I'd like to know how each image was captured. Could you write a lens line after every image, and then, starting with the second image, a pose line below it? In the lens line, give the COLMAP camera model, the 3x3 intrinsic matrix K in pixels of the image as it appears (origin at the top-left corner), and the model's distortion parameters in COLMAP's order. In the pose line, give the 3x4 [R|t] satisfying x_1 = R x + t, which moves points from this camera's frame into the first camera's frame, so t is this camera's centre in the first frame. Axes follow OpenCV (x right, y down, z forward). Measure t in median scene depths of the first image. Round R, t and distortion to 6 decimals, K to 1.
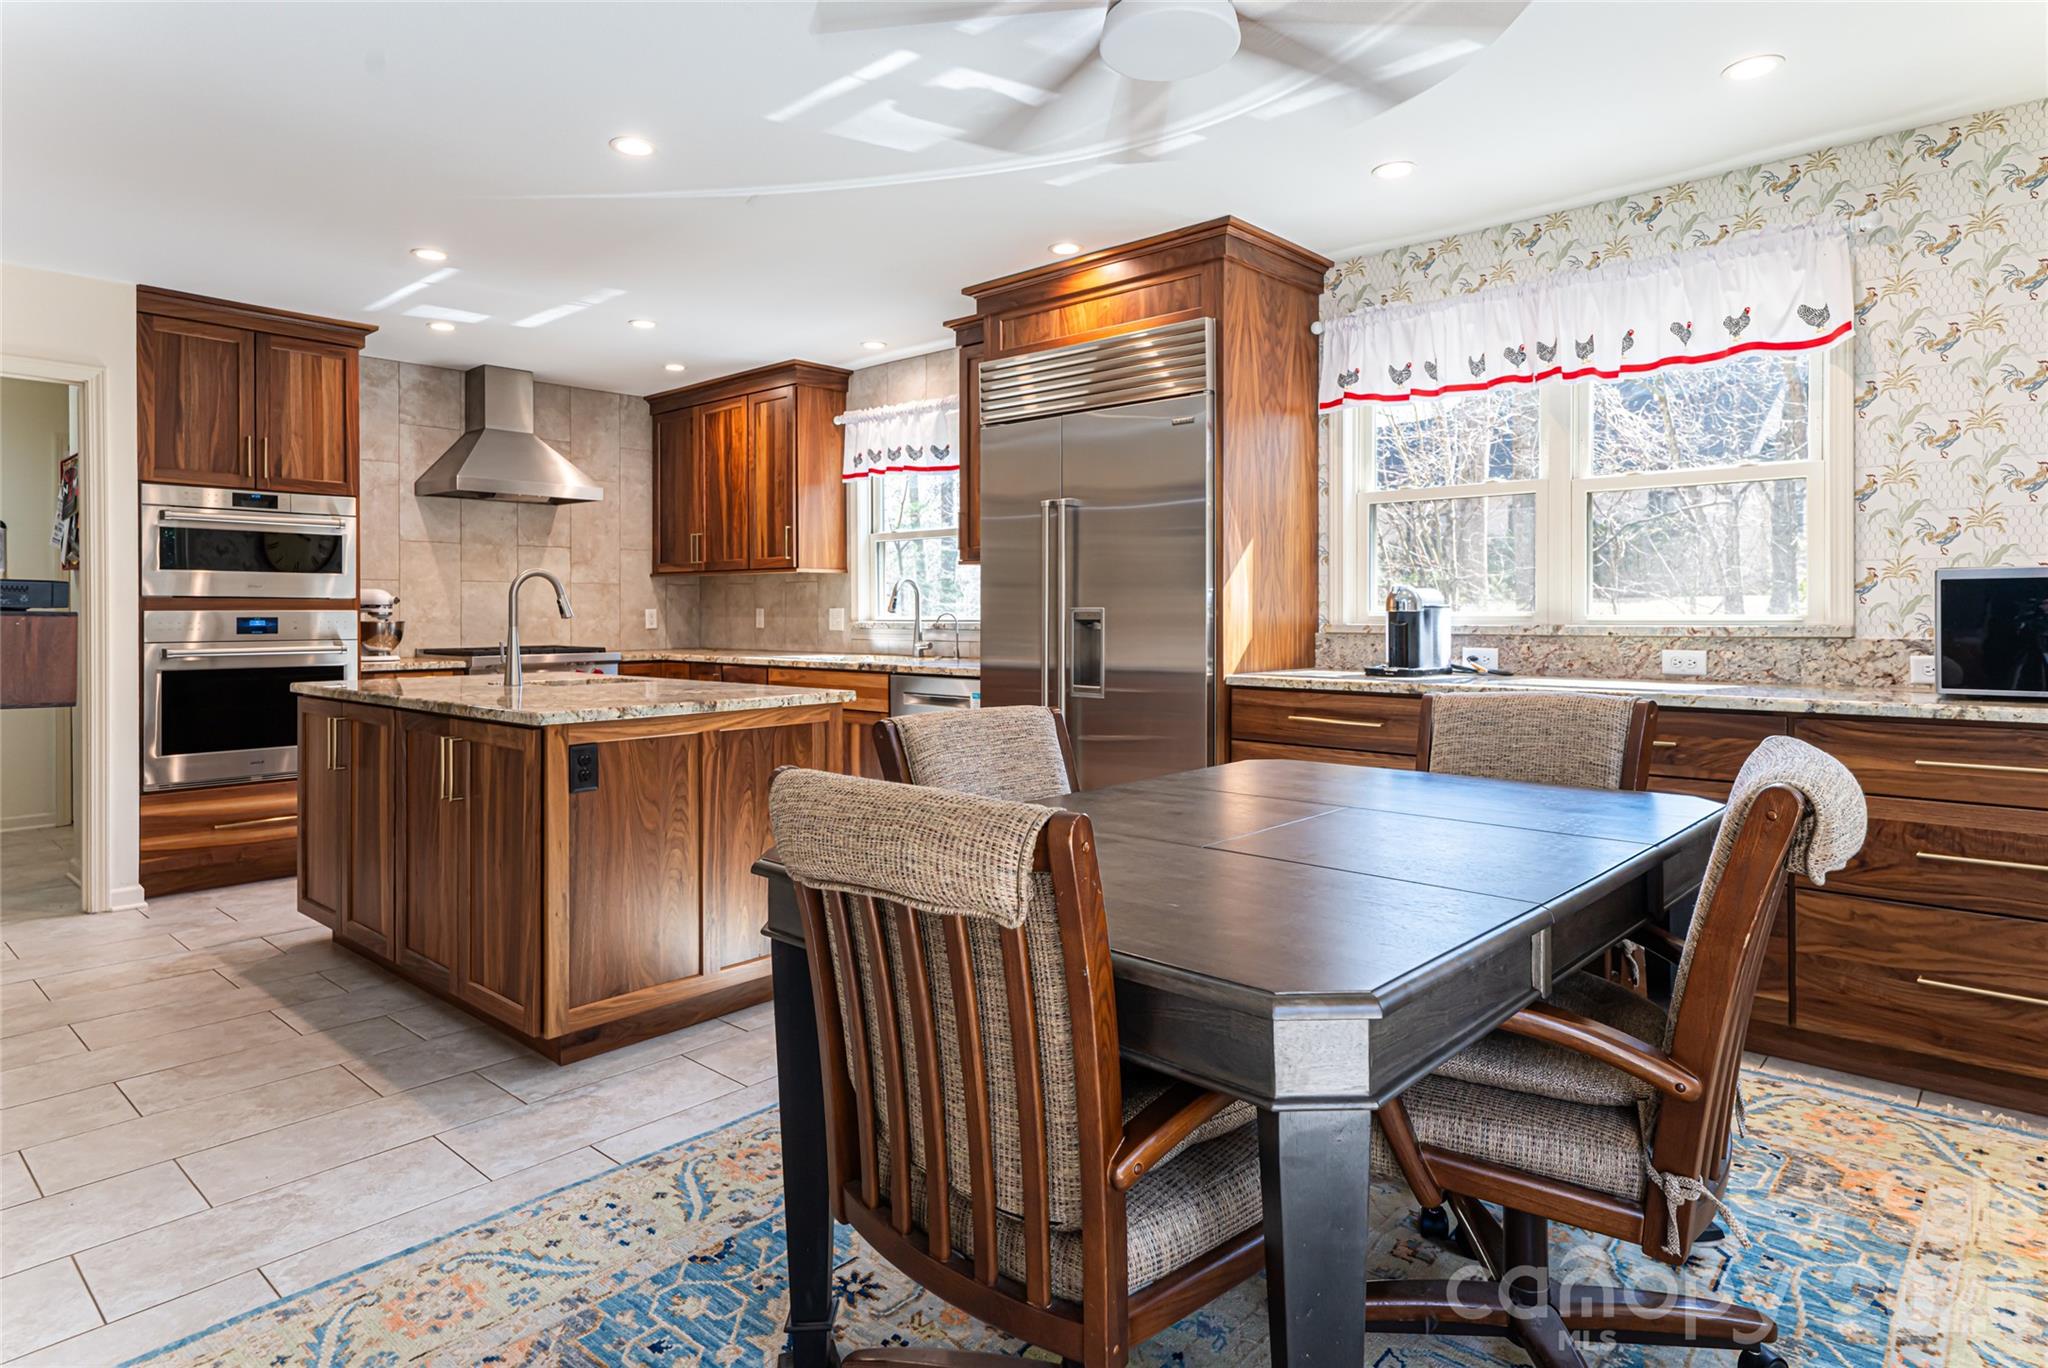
lens RADIAL K [[1124.3, 0, 1025.6], [0, 1124.3, 616.9], [0, 0, 1]] dist [0.005455, 0.001597]
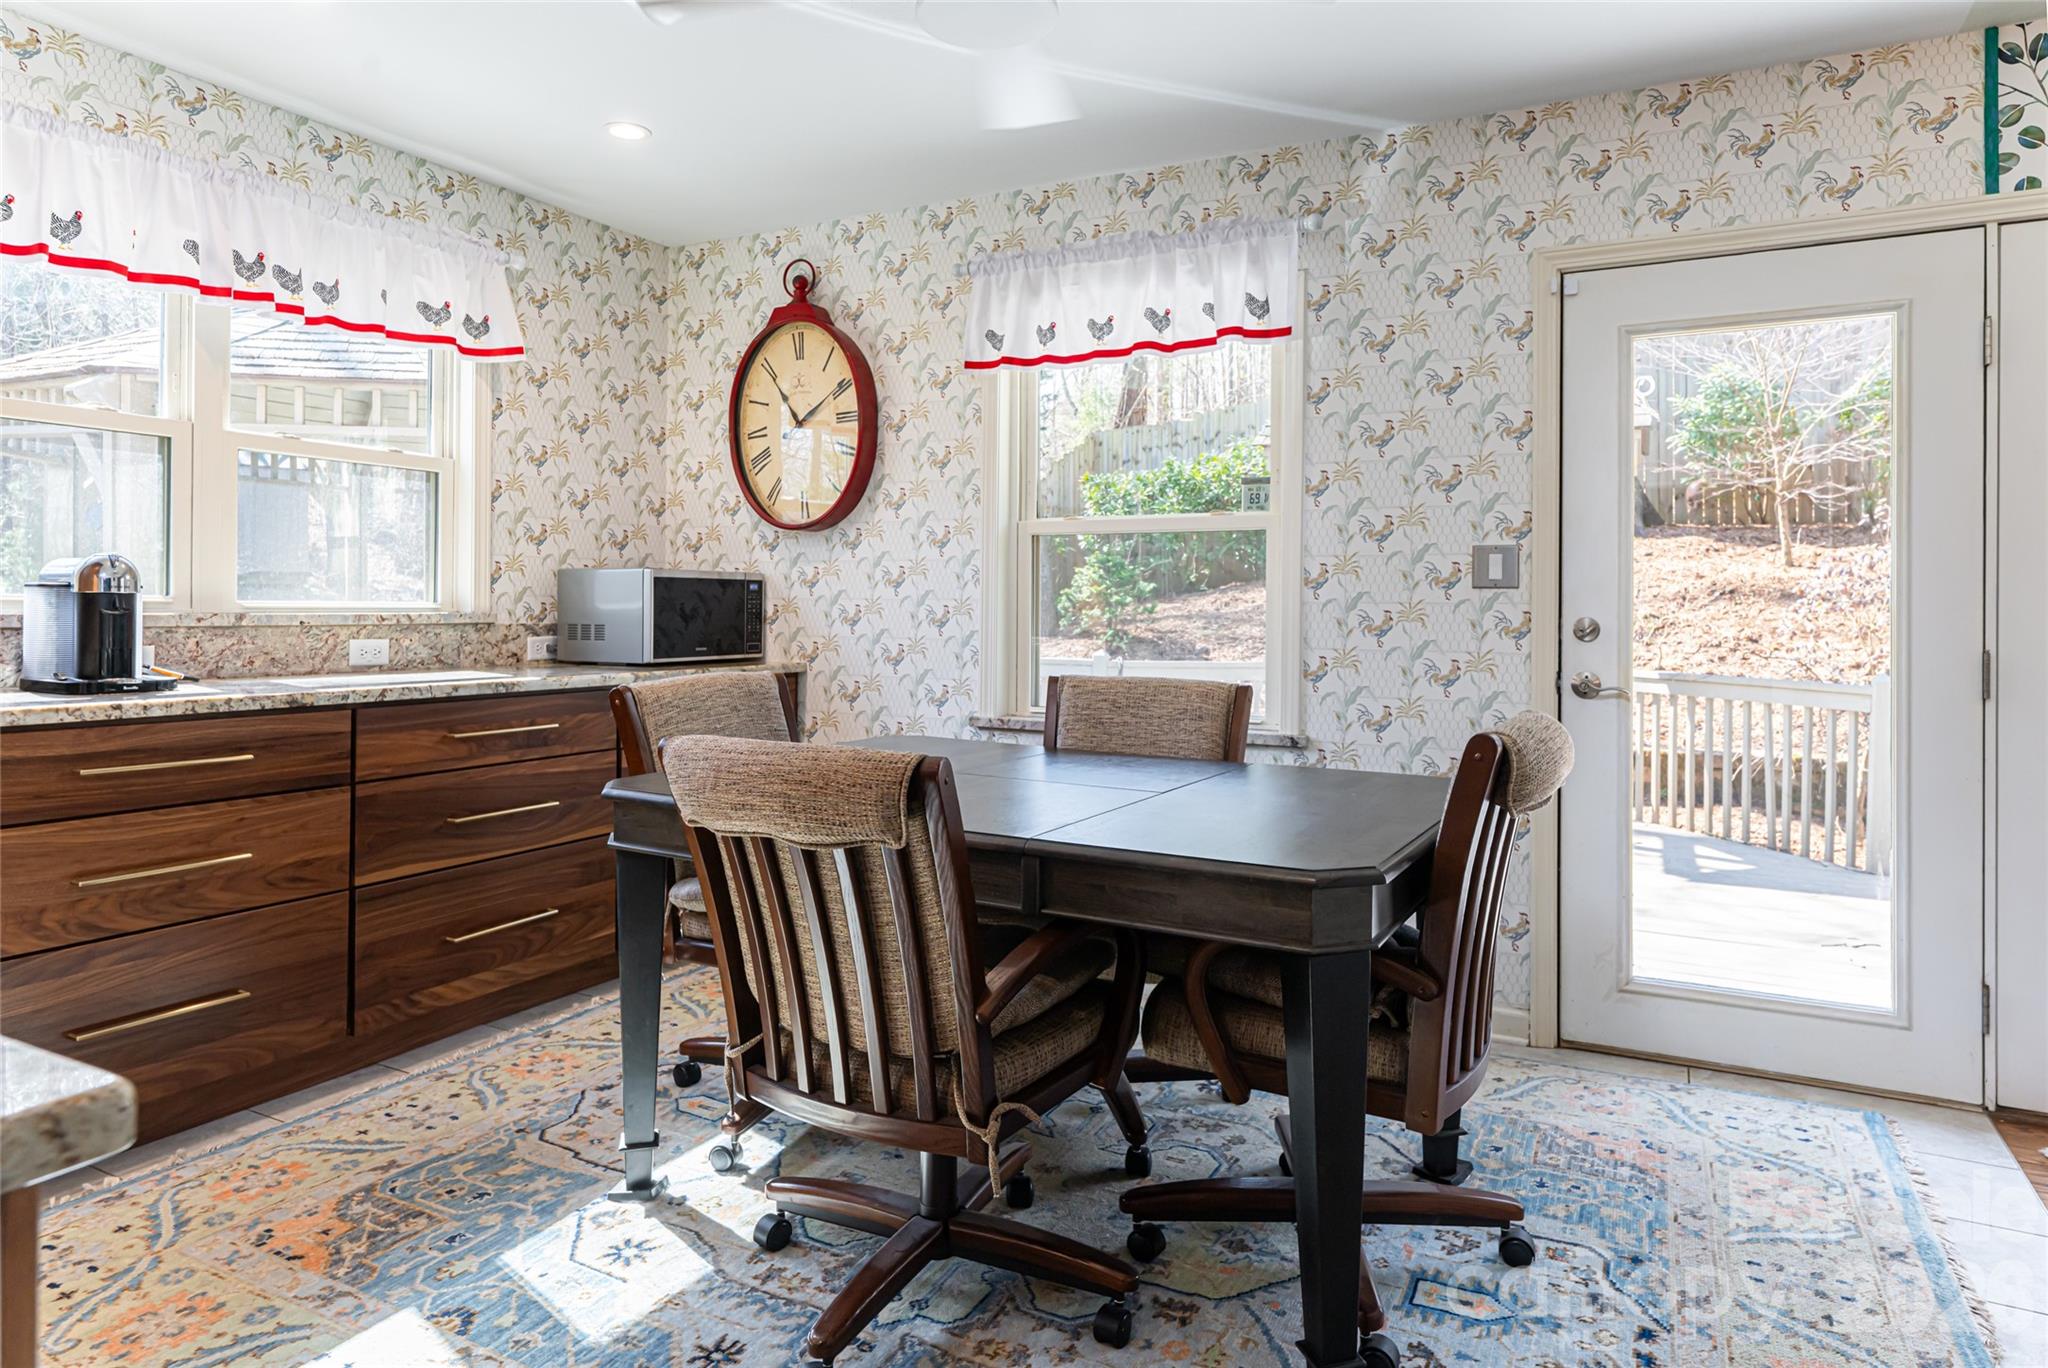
lens RADIAL K [[1191.8, 0, 1054.5], [0, 1191.8, 614.6], [0, 0, 1]] dist [-0.003189, 0.003080]
pose [[-0.249698, -0.002789, 0.968320, -0.378332], [-0.002641, 0.999994, 0.002199, 0.004241], [-0.968320, -0.002009, -0.249704, 0.522058]]
